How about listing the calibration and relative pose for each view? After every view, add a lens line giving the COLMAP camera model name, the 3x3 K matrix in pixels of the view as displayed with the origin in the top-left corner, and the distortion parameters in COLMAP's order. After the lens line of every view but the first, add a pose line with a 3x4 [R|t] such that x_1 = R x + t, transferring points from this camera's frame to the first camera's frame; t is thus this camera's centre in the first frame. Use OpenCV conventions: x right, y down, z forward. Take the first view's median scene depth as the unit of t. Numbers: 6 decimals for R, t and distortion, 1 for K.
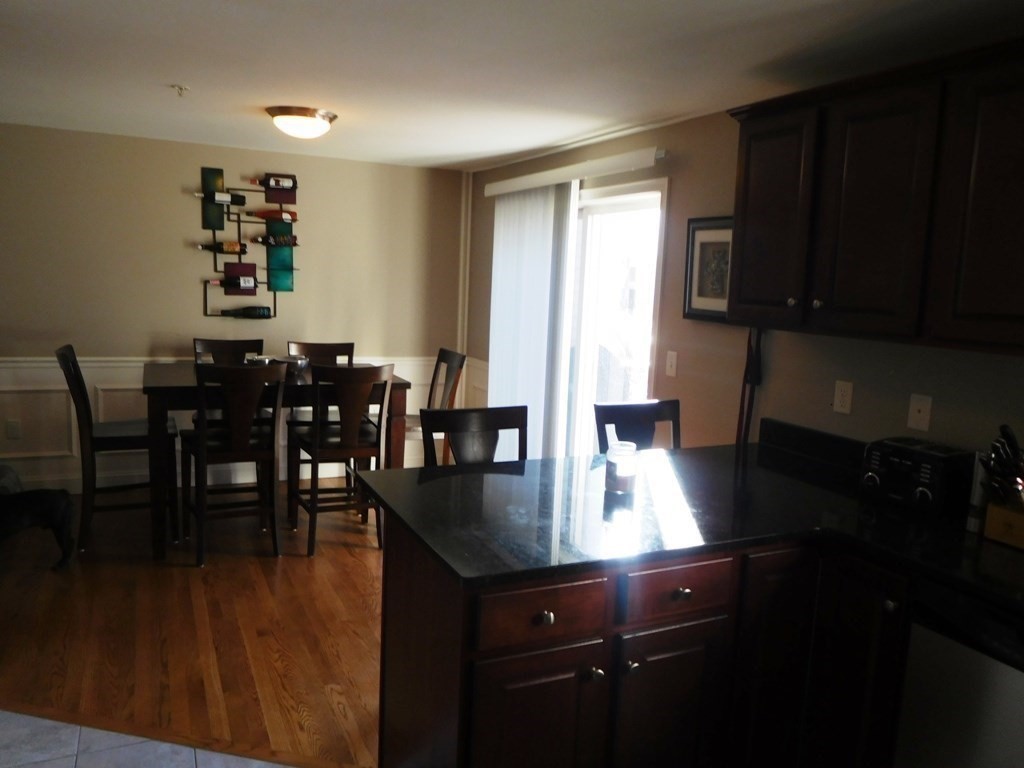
lens RADIAL K [[766.8, 0, 511.1], [0, 766.8, 381.2], [0, 0, 1]] dist [-0.013158, -0.002376]
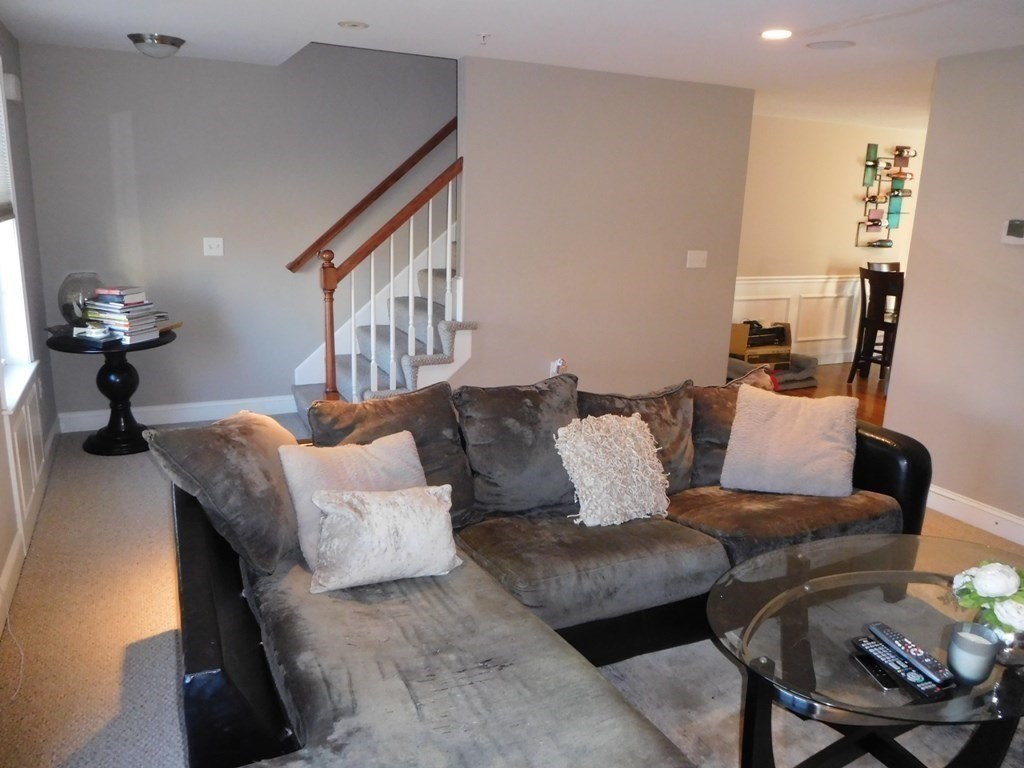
lens RADIAL K [[766.8, 0, 513.8], [0, 766.8, 380.8], [0, 0, 1]] dist [-0.013158, -0.002376]
pose [[0.999514, -0.021625, 0.022447, -1.102679], [0.019215, 0.994542, 0.102557, 0.007500], [-0.024542, -0.102076, 0.994474, -0.467526]]
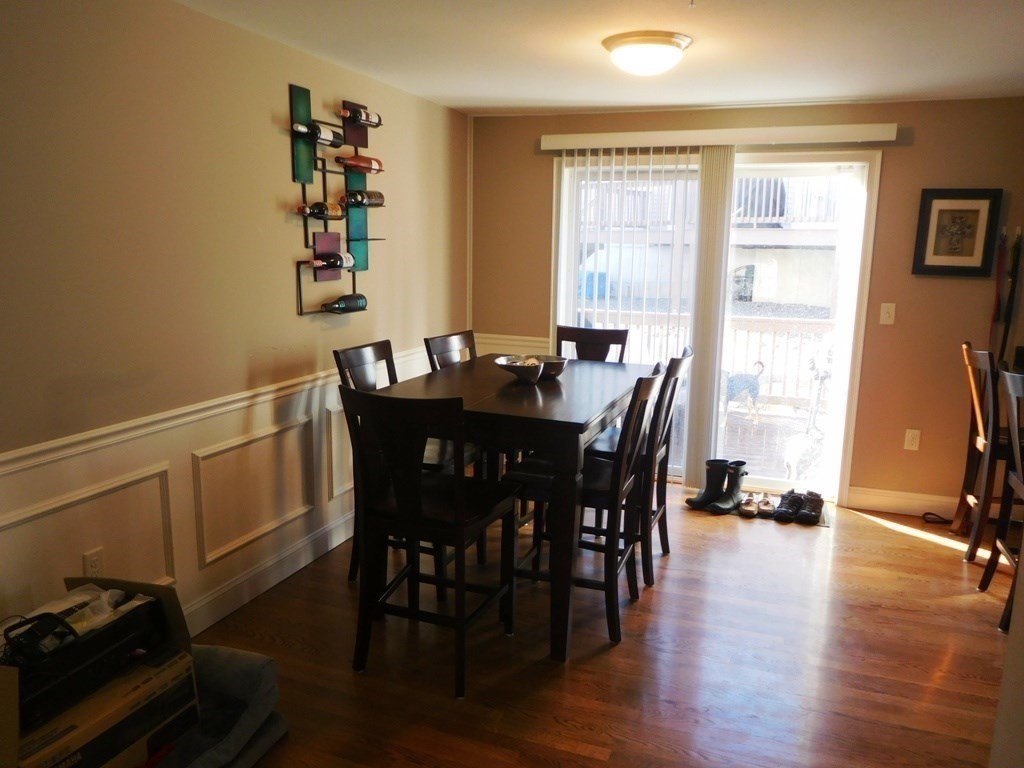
lens RADIAL K [[766.8, 0, 514.0], [0, 766.8, 382.7], [0, 0, 1]] dist [-0.013158, -0.002376]
pose [[0.712299, -0.160839, 0.683199, -0.735783], [0.110752, 0.986951, 0.116880, -0.085505], [-0.693083, -0.007588, 0.720818, 0.399589]]
